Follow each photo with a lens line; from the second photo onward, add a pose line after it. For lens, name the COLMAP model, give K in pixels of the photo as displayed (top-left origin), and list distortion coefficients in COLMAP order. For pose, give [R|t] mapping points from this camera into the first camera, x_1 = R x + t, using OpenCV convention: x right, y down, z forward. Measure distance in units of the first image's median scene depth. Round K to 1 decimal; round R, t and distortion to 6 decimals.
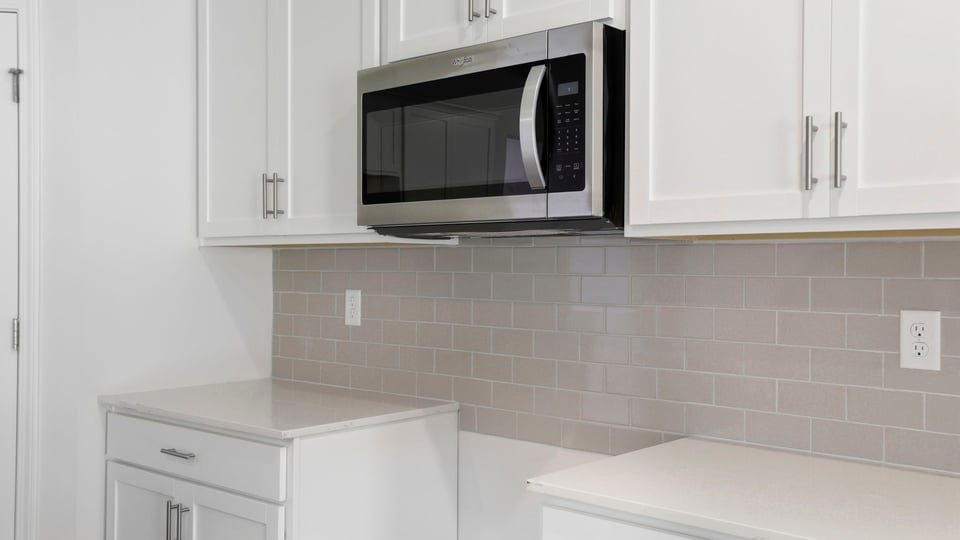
lens RADIAL K [[944.9, 0, 480.0], [0, 944.9, 270.0], [0, 0, 1]] dist [-0.004127, -0.002481]
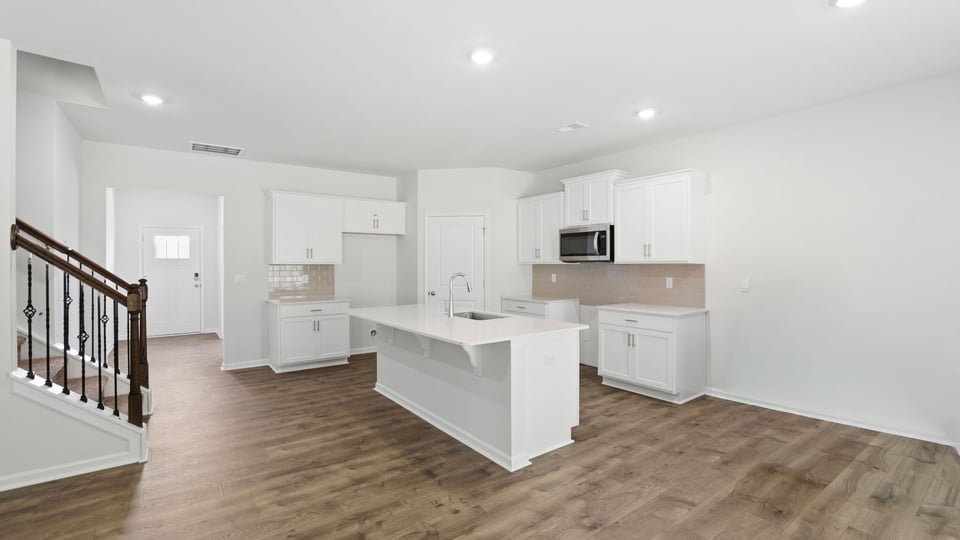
lens RADIAL K [[430.5, 0, 480.1], [0, 430.5, 262.7], [0, 0, 1]] dist [-0.002466, -0.000401]
pose [[0.980084, -0.006234, -0.198486, -0.102713], [0.005040, 0.999966, -0.006519, -0.027223], [0.198520, 0.005389, 0.980082, -1.469054]]
